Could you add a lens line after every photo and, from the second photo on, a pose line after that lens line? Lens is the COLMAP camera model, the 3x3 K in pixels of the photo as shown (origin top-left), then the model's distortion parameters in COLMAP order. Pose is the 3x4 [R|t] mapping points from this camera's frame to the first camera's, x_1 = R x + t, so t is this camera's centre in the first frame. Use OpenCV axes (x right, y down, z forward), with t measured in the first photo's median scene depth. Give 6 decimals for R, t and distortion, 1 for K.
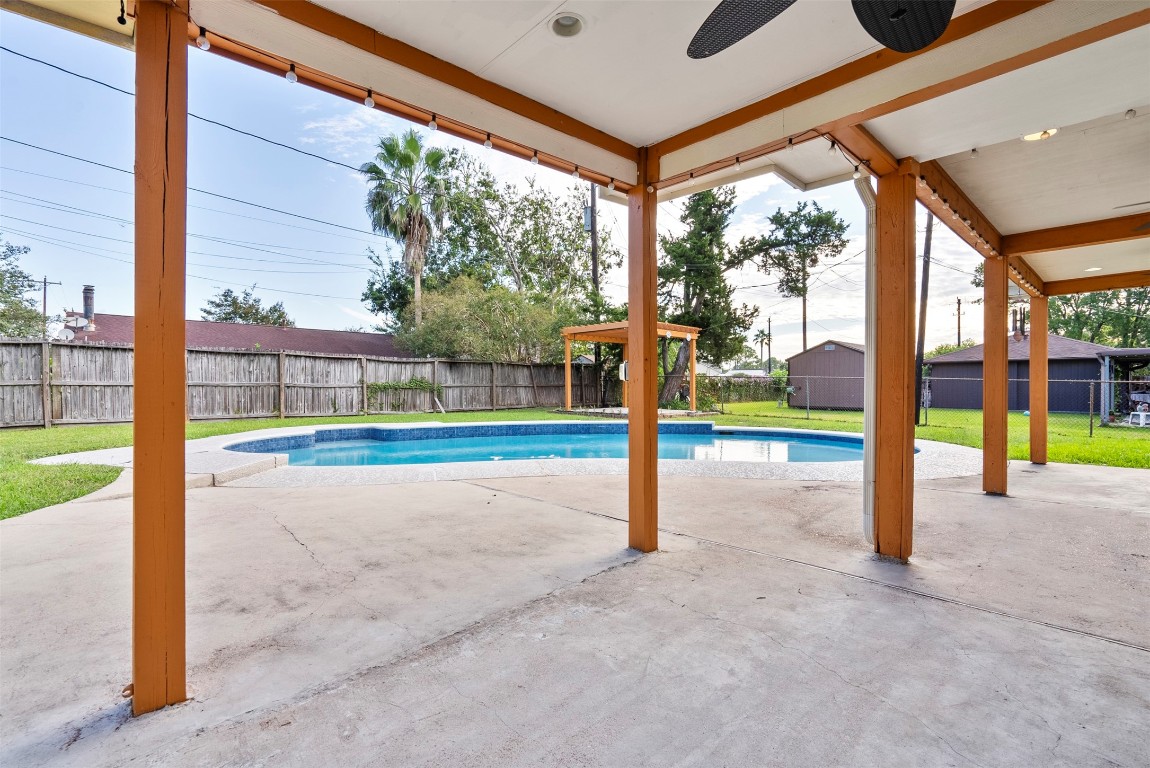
lens RADIAL K [[527.4, 0, 574.6], [0, 527.4, 386.4], [0, 0, 1]] dist [-0.007341, 0.003845]
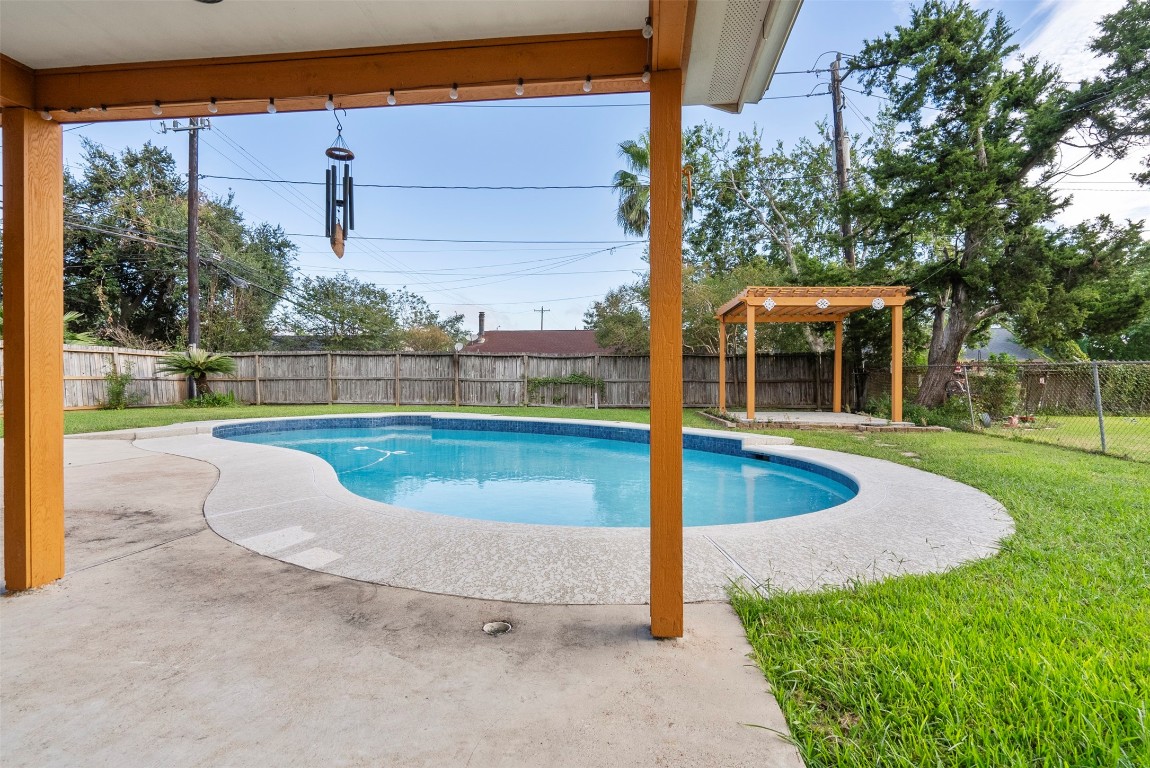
lens RADIAL K [[527.4, 0, 577.0], [0, 527.4, 378.1], [0, 0, 1]] dist [-0.007341, 0.003845]
pose [[0.647787, -0.002012, -0.761819, 0.530865], [-0.005209, 0.999961, -0.007070, 0.001632], [0.761804, 0.008548, 0.647752, 0.371732]]
